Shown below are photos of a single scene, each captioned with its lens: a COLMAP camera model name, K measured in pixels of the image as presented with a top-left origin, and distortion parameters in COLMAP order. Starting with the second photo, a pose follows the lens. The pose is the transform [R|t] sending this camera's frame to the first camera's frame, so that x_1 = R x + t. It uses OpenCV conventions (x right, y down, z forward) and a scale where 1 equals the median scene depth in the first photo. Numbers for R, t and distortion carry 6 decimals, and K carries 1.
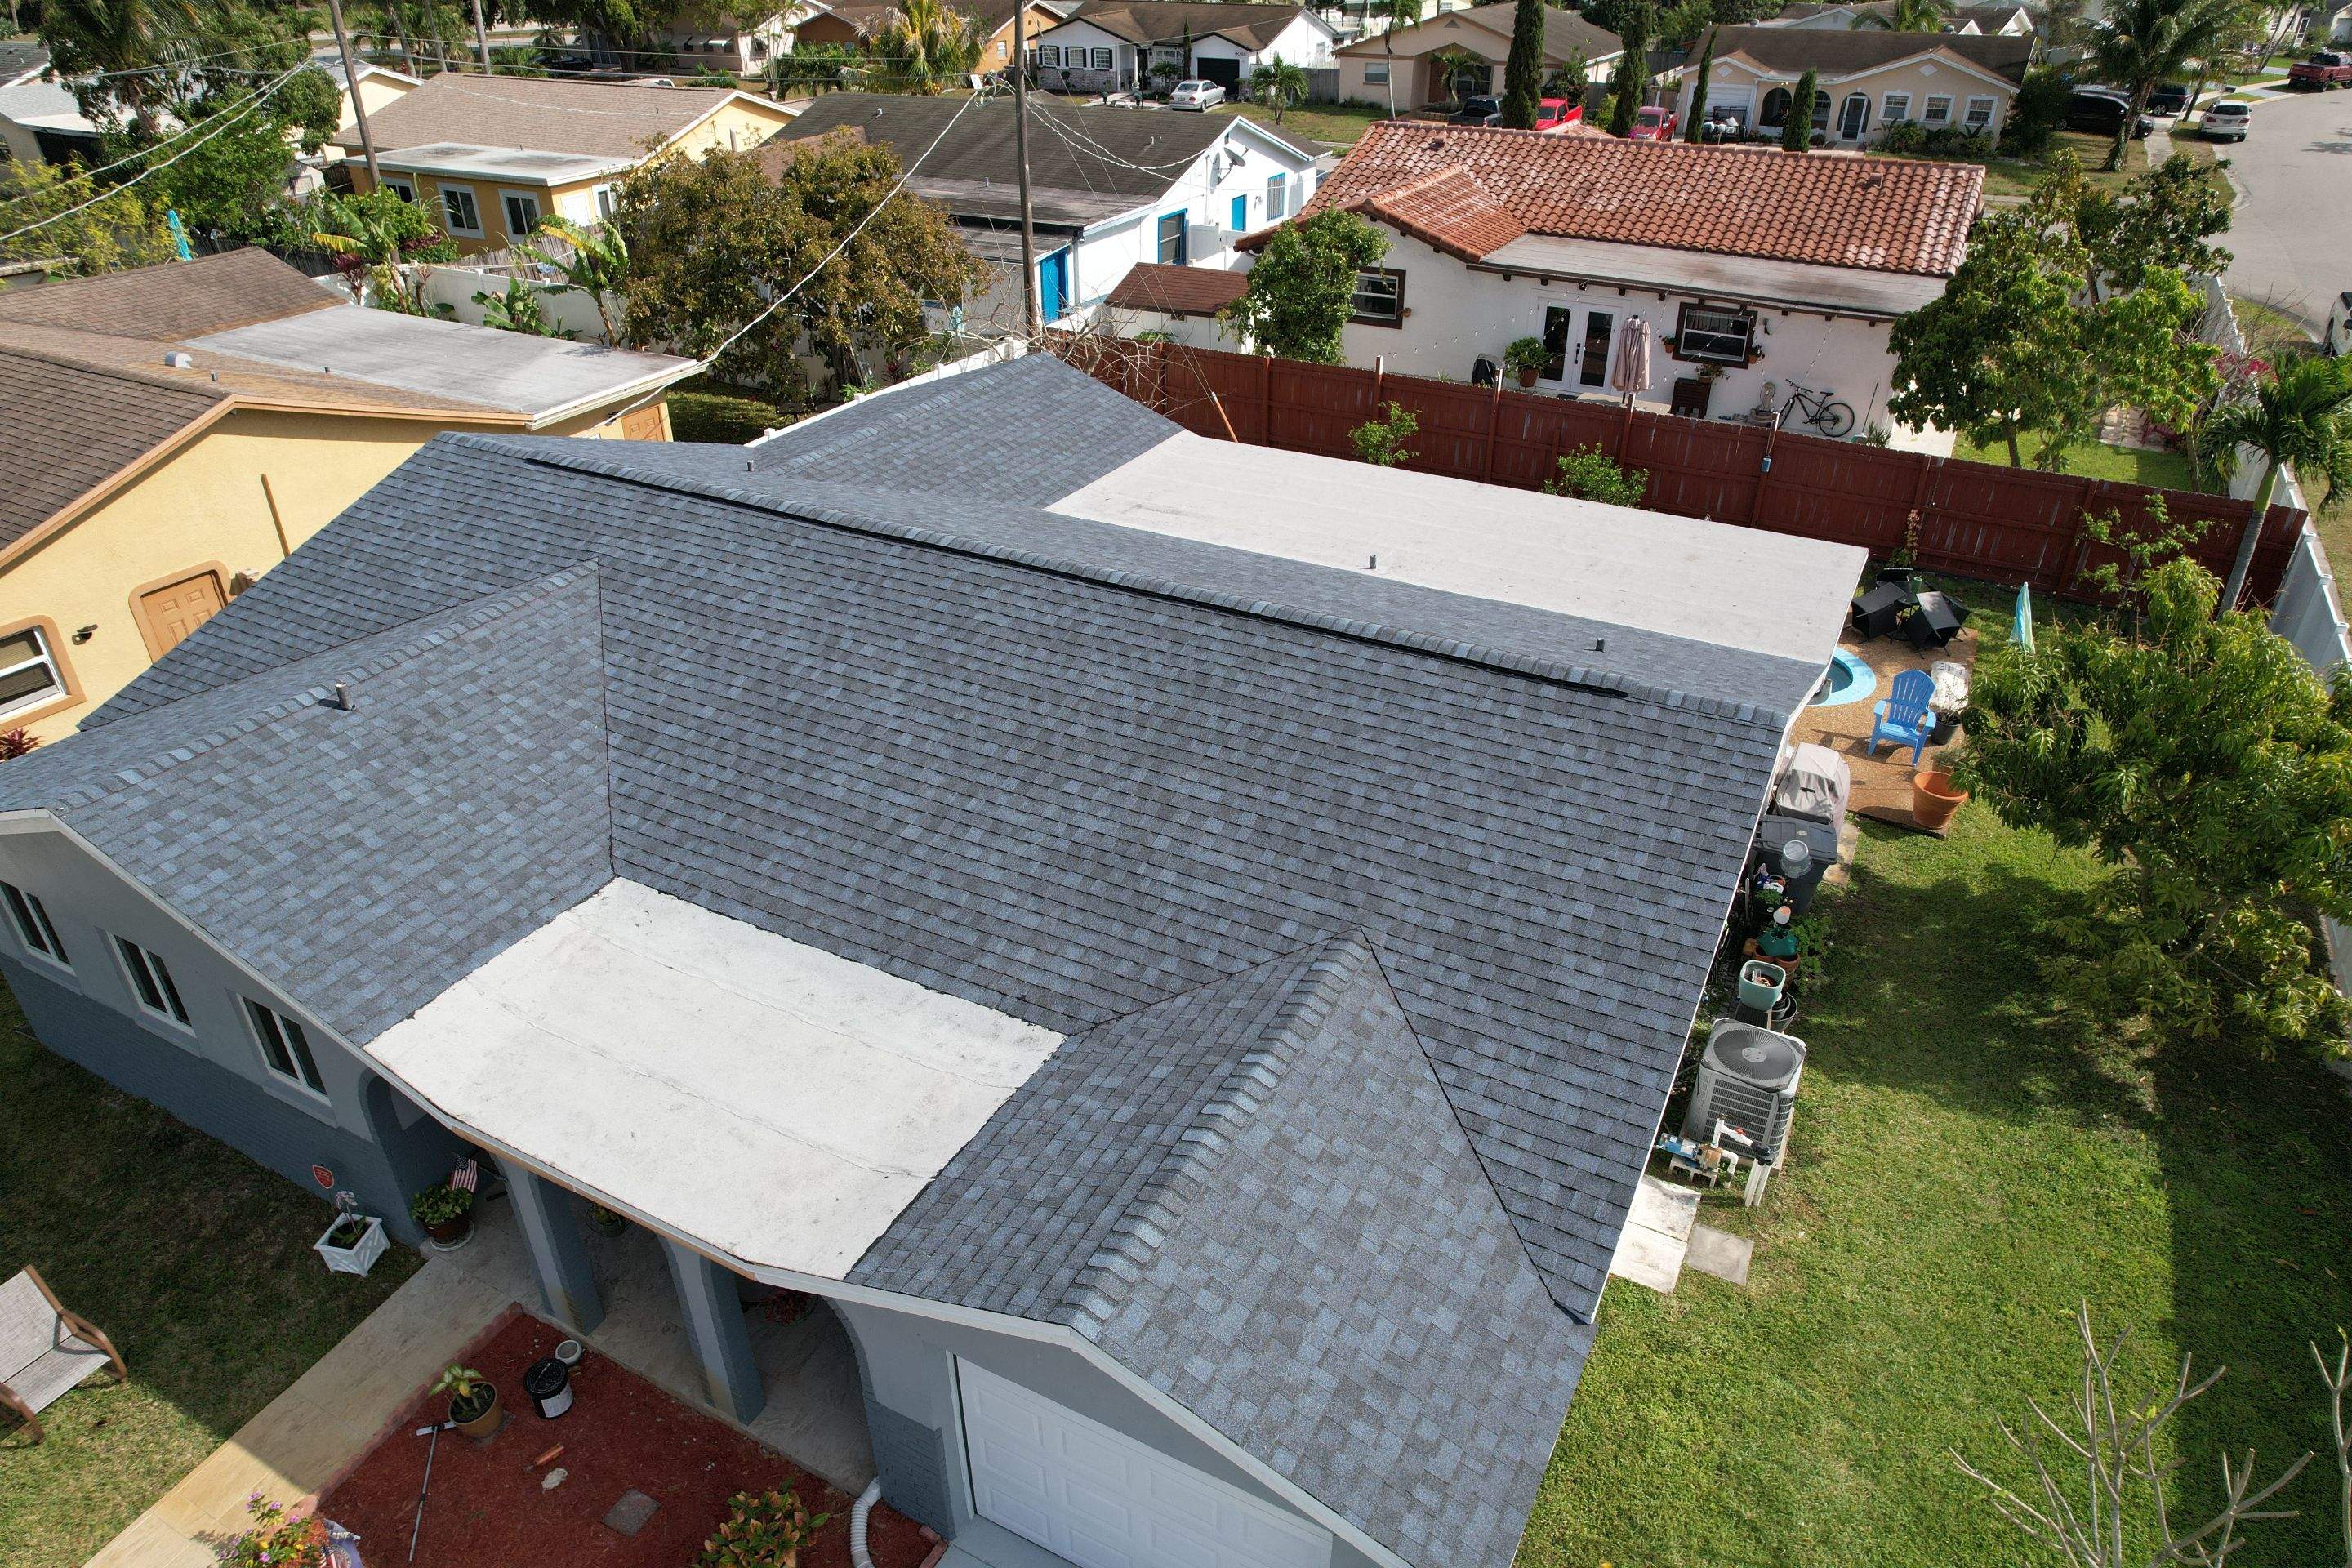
lens RADIAL K [[1489.4, 0, 1178.9], [0, 1489.4, 783.9], [0, 0, 1]] dist [-0.049444, 0.024592]
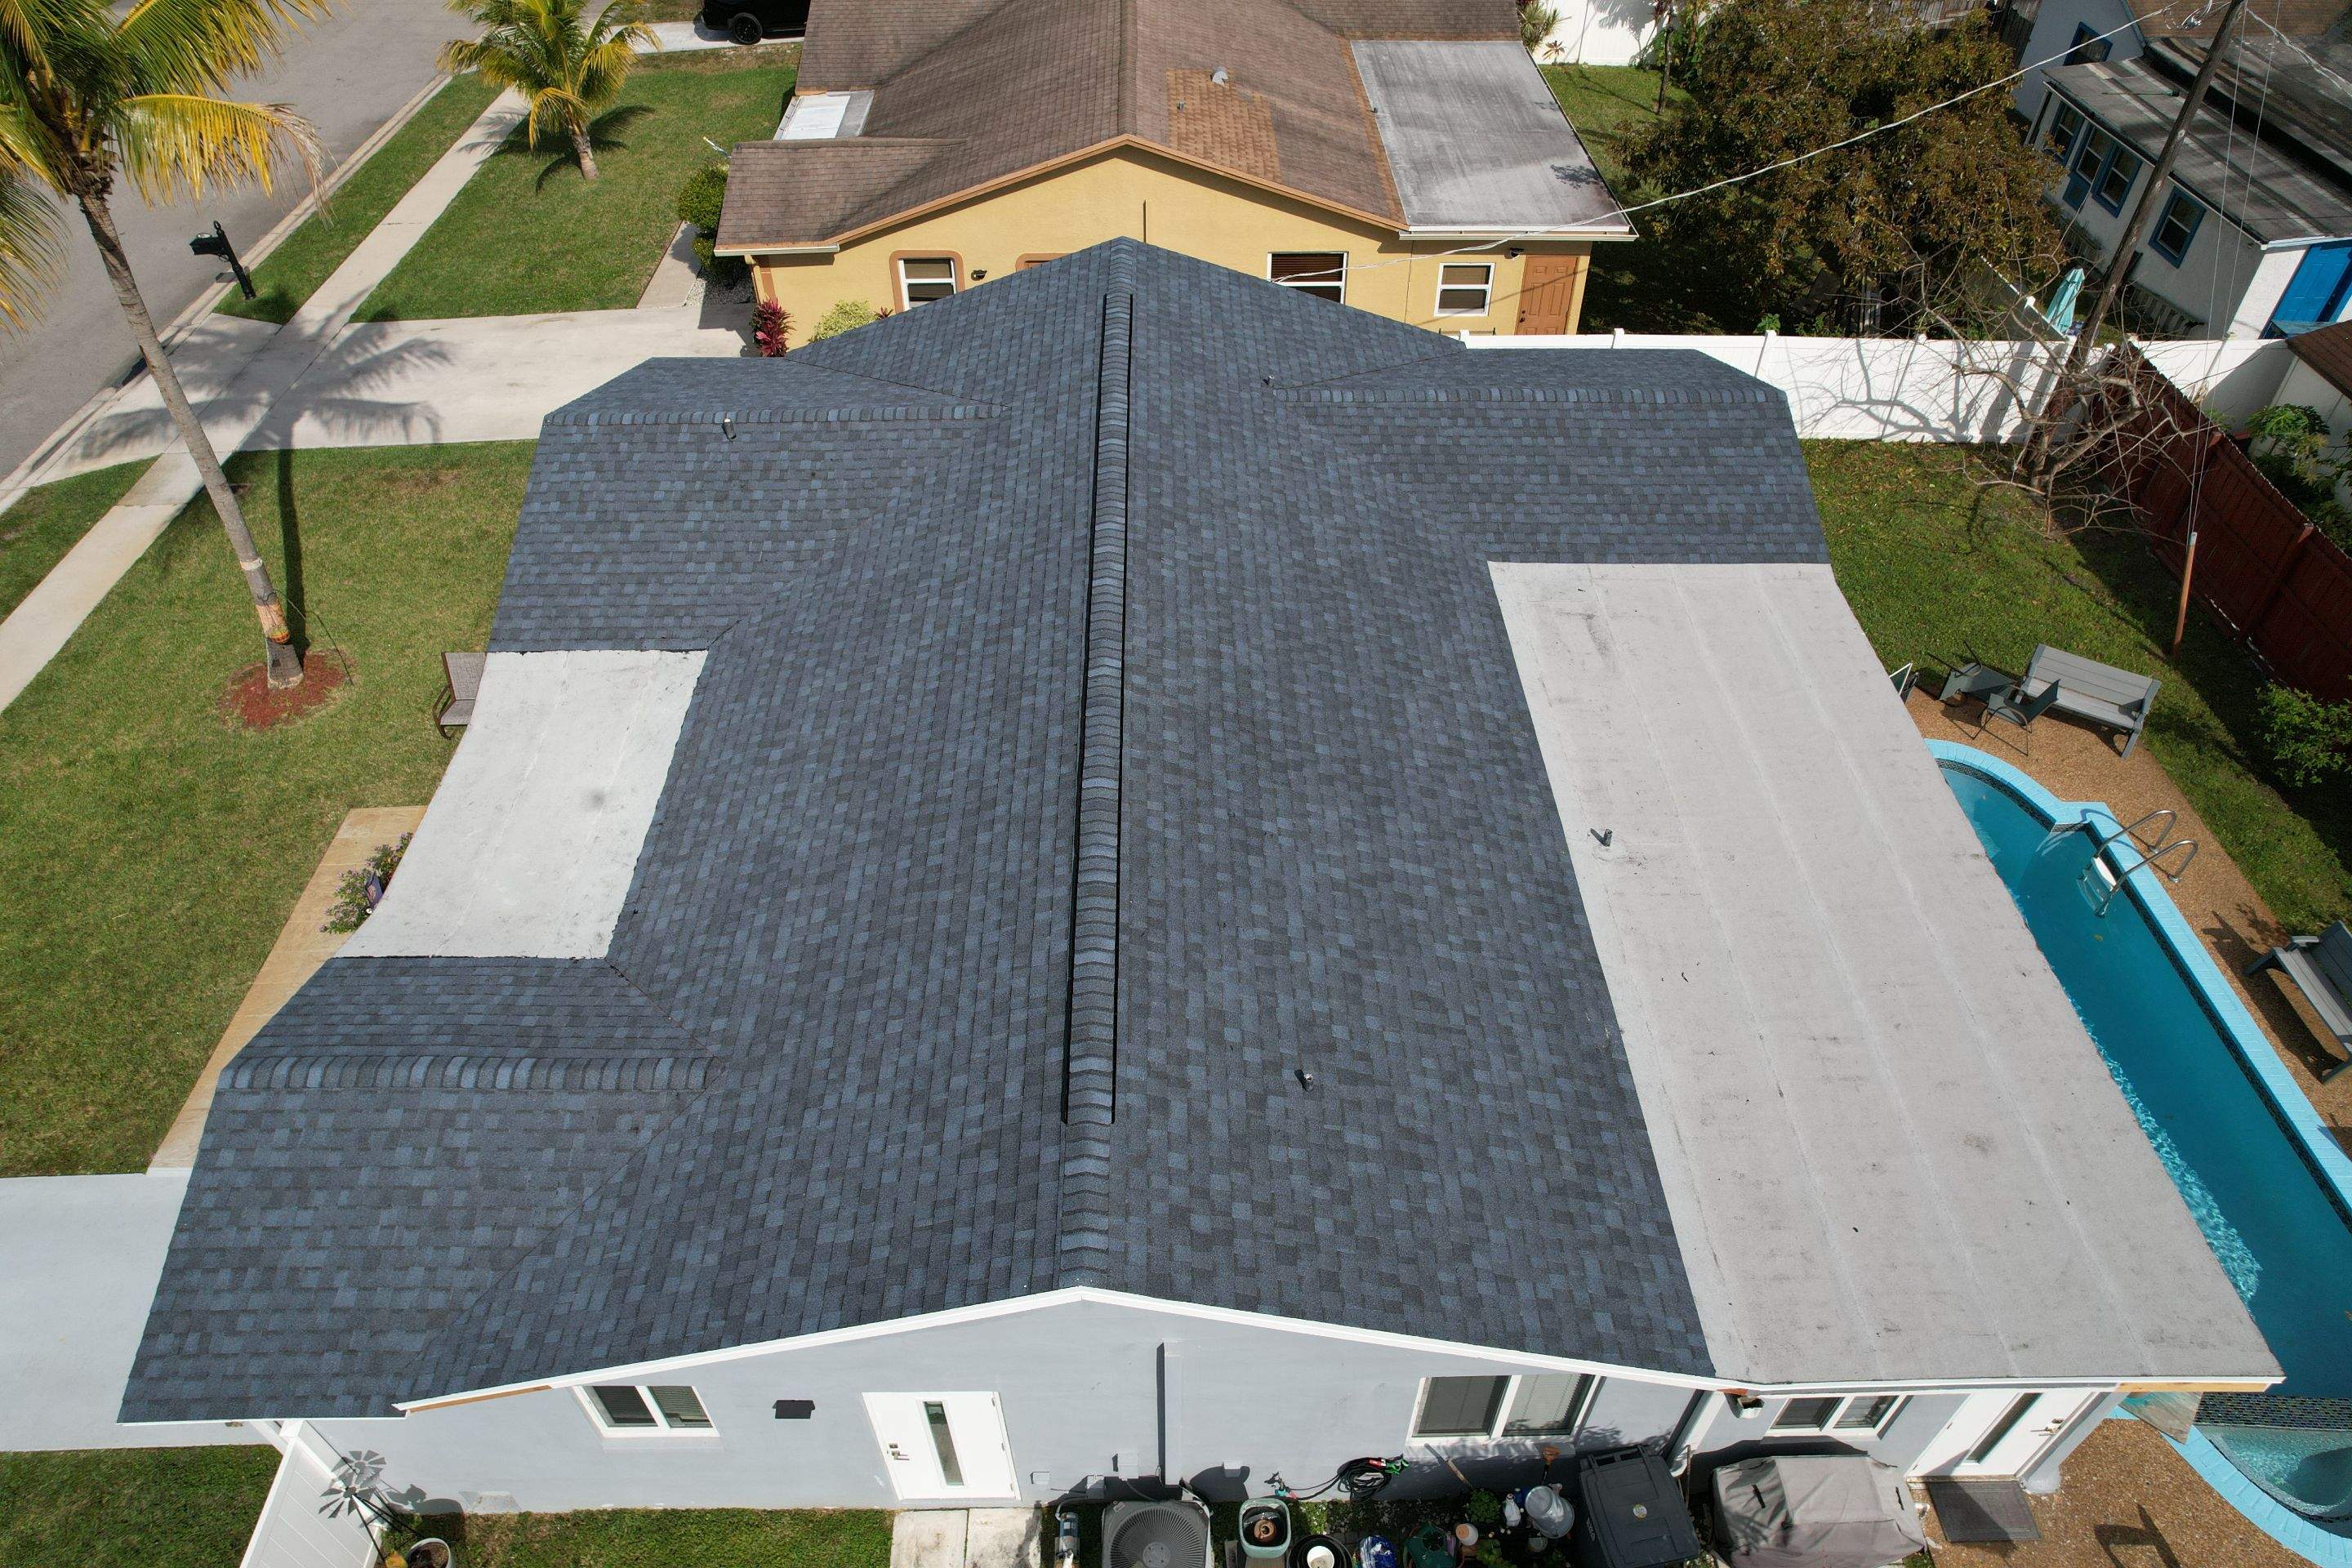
lens RADIAL K [[1489.4, 0, 1185.2], [0, 1489.4, 777.7], [0, 0, 1]] dist [-0.049444, 0.024592]
pose [[0.484774, 0.599227, -0.637120, 0.646435], [-0.449509, 0.795565, 0.406224, -0.504427], [0.750291, 0.089464, 0.655026, 0.410377]]
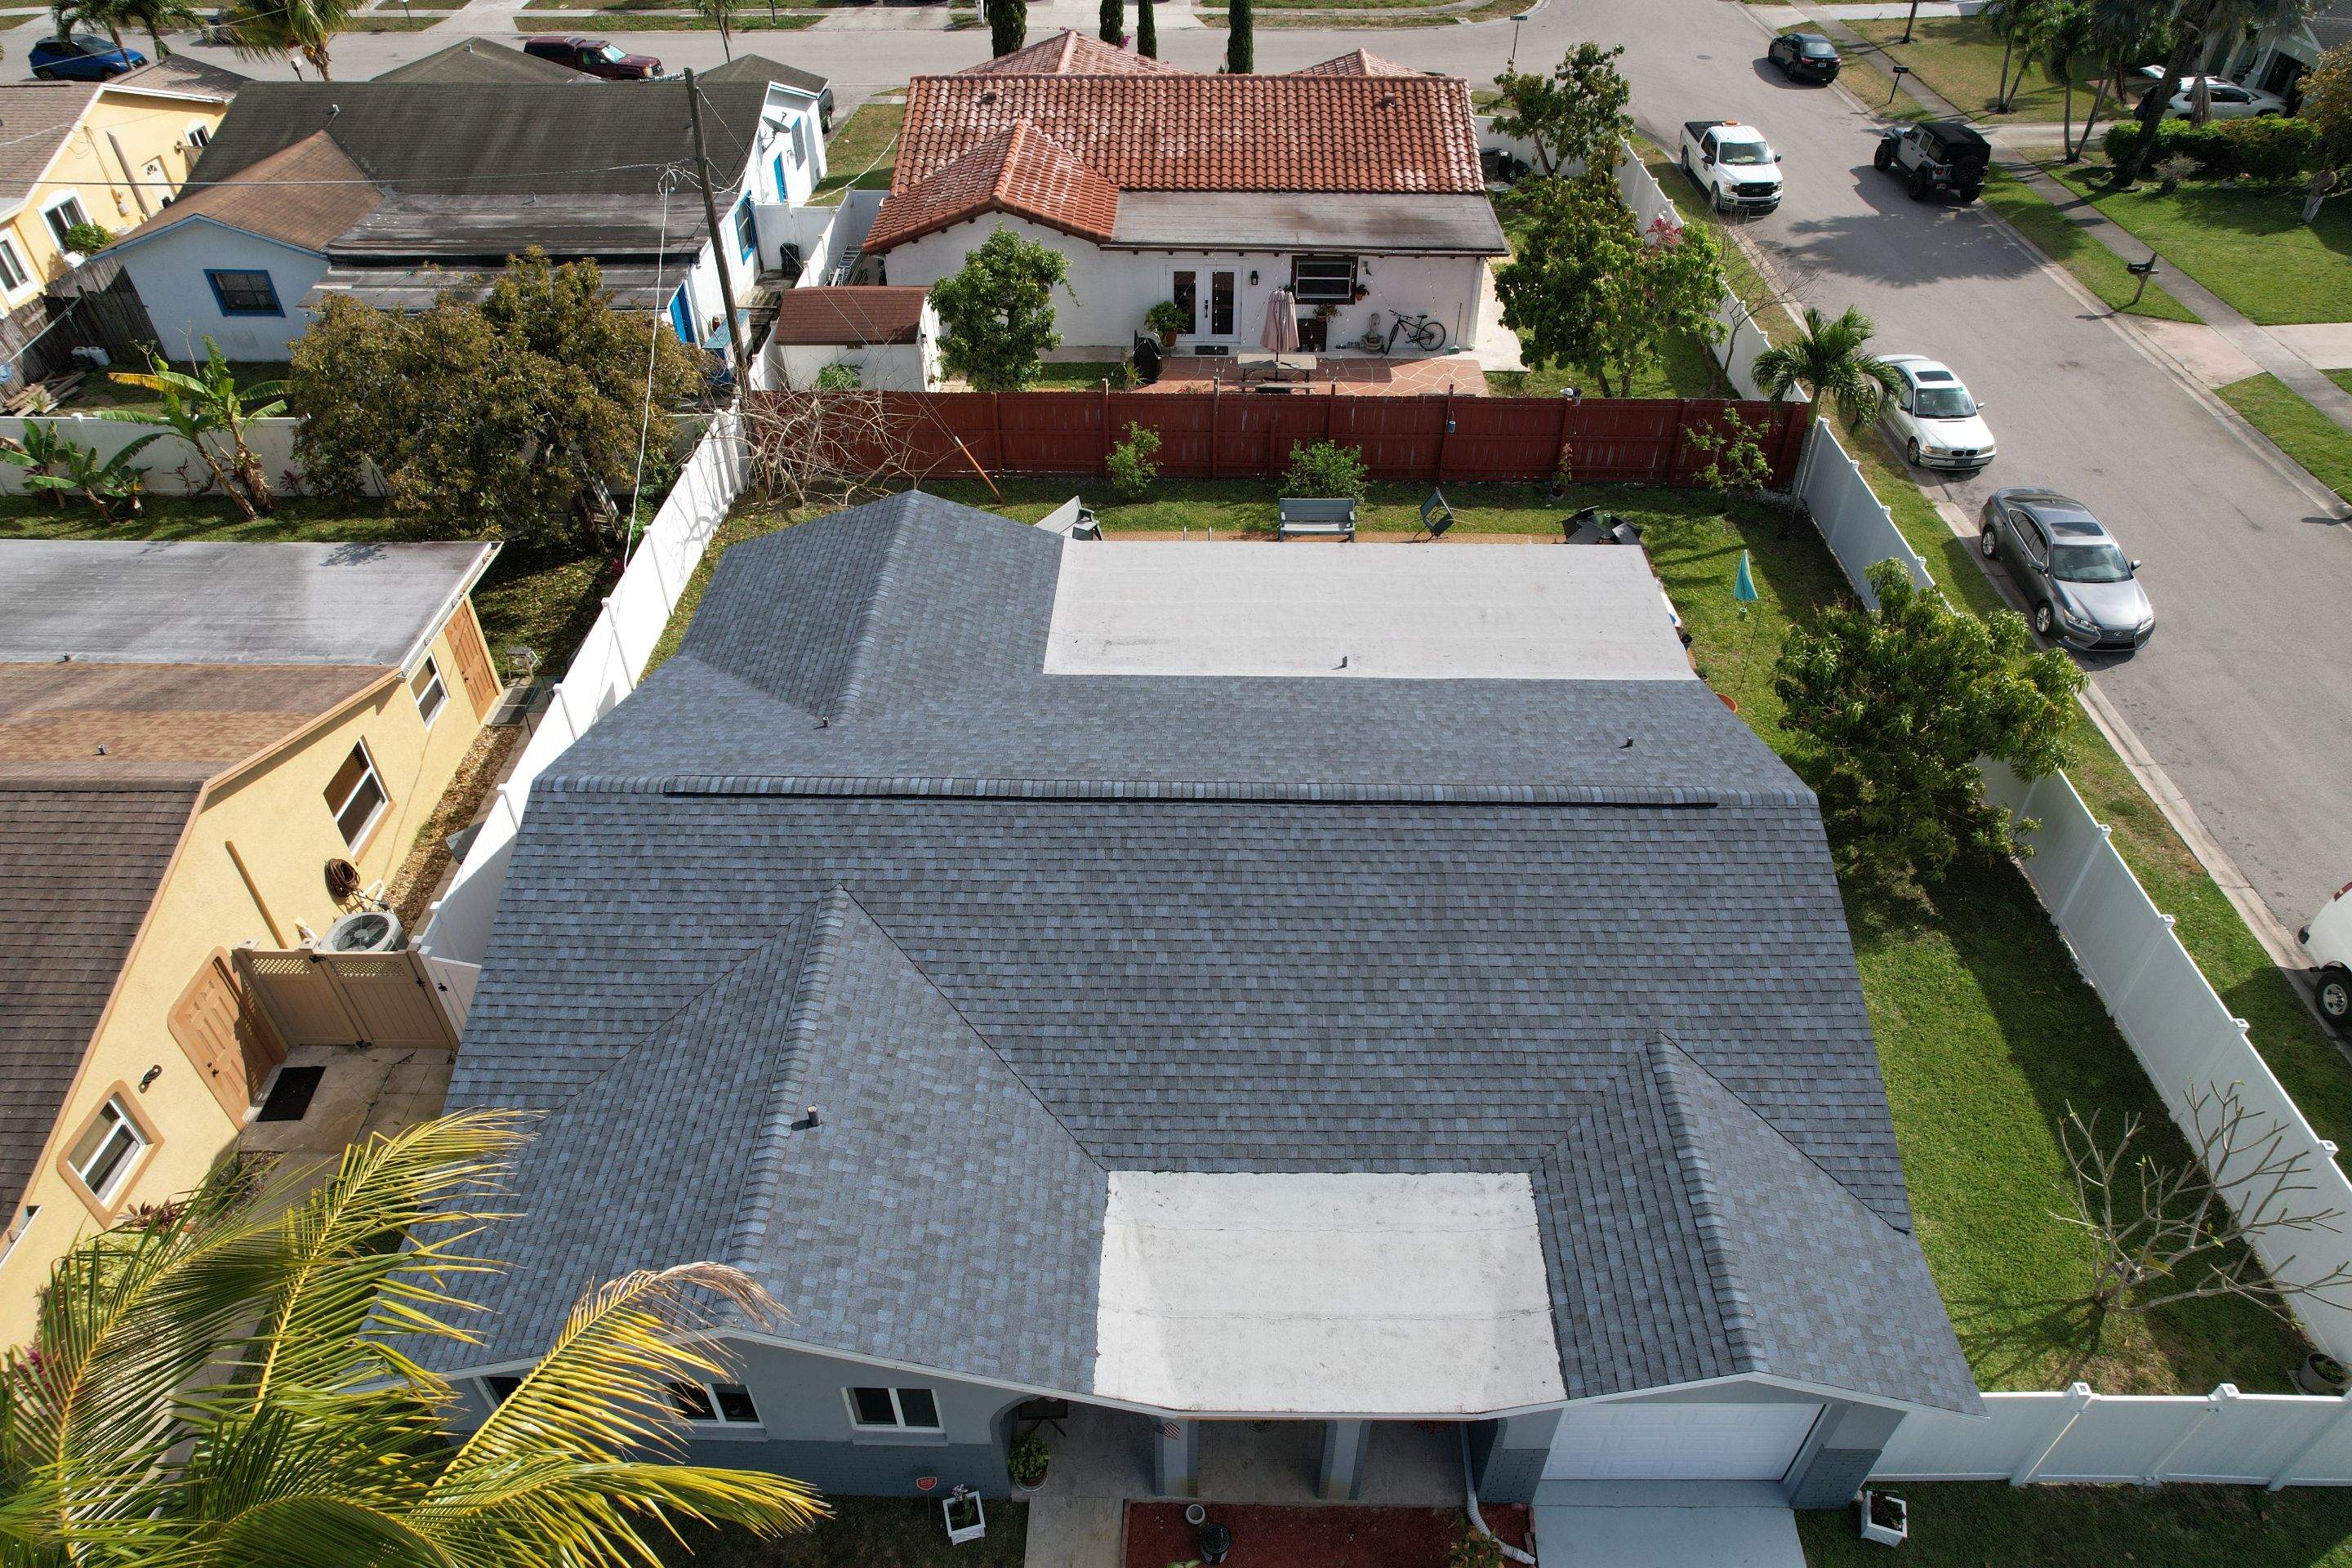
lens RADIAL K [[1489.4, 0, 1175.0], [0, 1489.4, 789.3], [0, 0, 1]] dist [-0.049444, 0.024592]
pose [[0.892015, -0.292641, 0.344485, -0.588114], [0.234547, 0.951166, 0.200678, -0.426536], [-0.386389, -0.098210, 0.917093, -0.125222]]
